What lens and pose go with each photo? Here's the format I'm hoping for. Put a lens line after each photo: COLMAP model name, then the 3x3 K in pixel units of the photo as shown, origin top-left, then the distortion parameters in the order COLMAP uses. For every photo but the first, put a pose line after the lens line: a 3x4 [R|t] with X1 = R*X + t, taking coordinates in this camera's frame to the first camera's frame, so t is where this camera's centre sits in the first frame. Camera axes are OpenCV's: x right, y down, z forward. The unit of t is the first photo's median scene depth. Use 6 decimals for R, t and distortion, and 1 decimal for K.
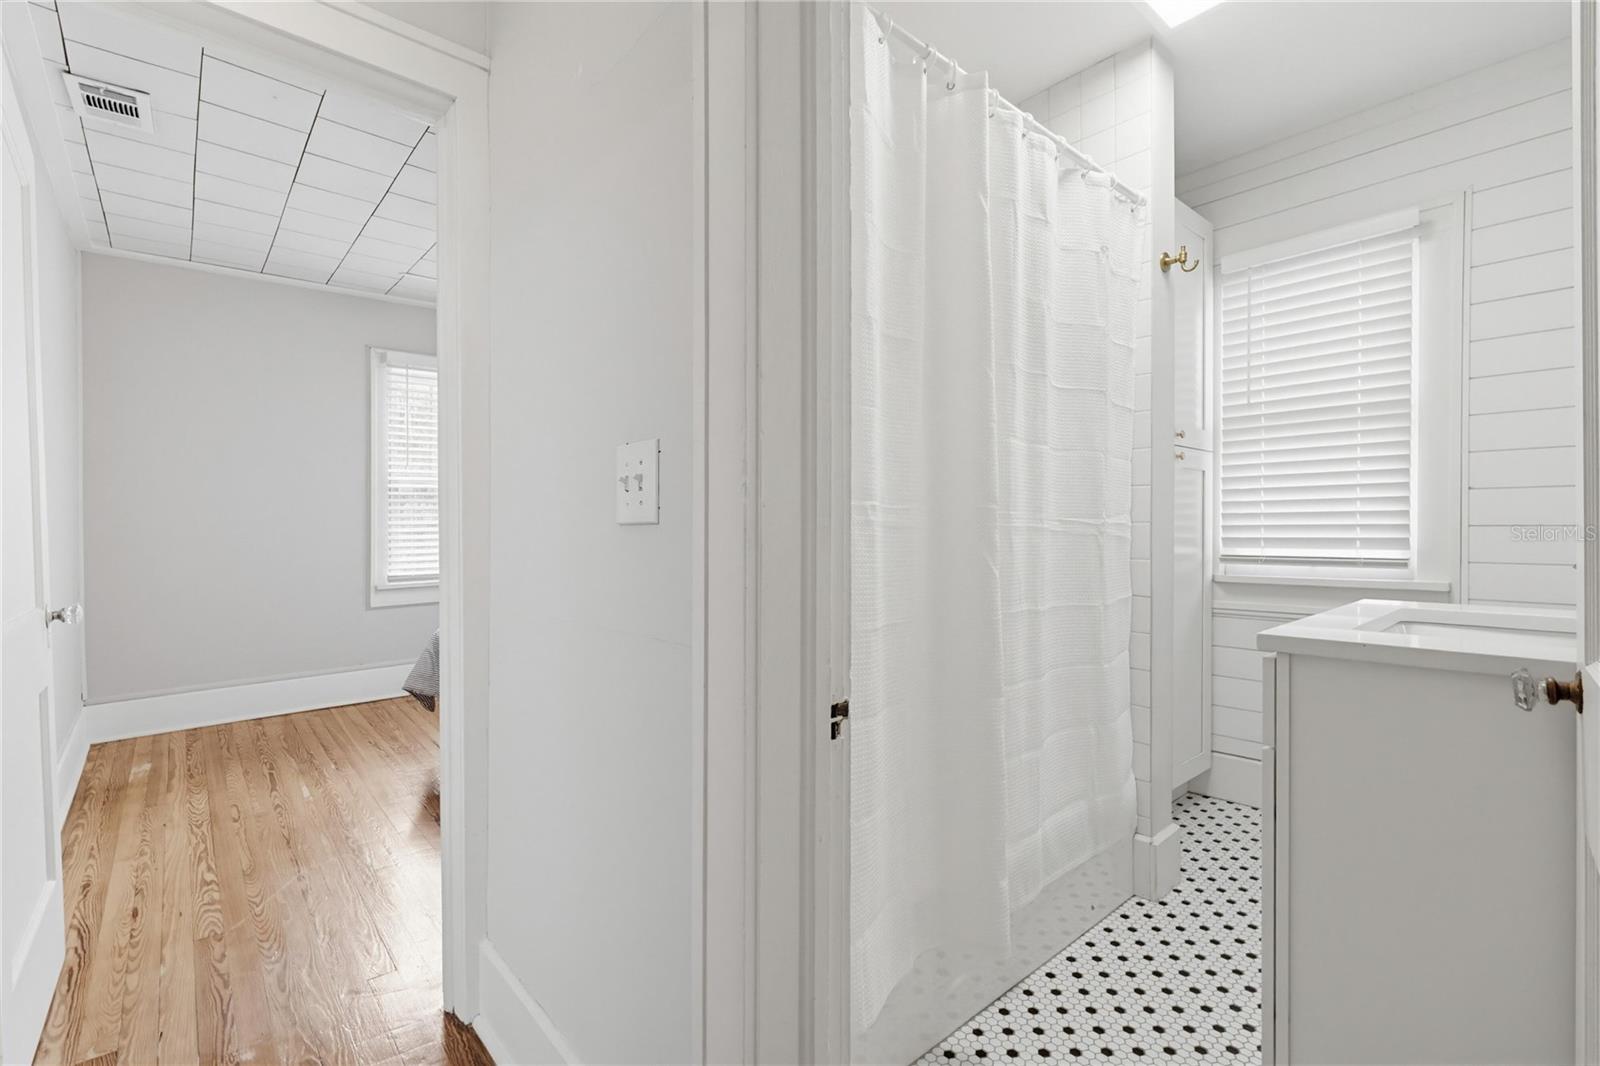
lens RADIAL K [[713.1, 0, 799.6], [0, 713.1, 532.2], [0, 0, 1]] dist [-0.008865, 0.001802]
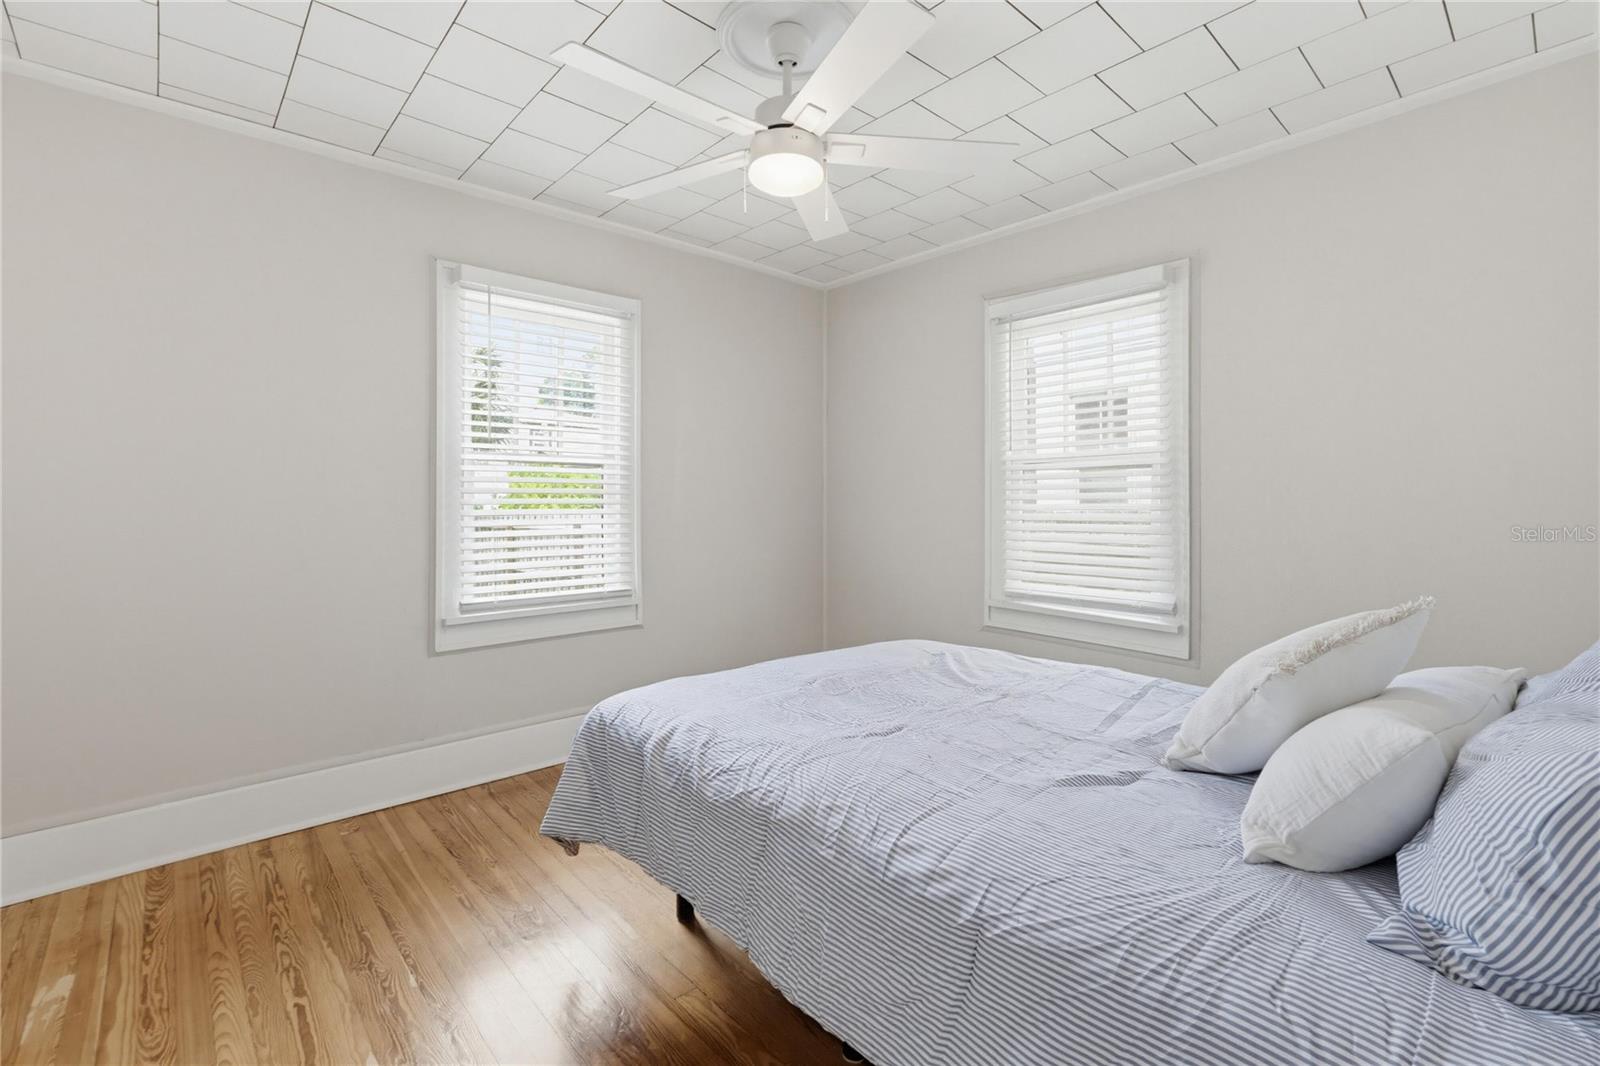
lens RADIAL K [[713.1, 0, 794.0], [0, 713.1, 520.0], [0, 0, 1]] dist [-0.008865, 0.001802]
pose [[0.999977, 0.002330, 0.006328, -0.323392], [-0.002308, 0.999991, -0.003543, -0.017872], [-0.006336, 0.003528, 0.999974, 0.397783]]
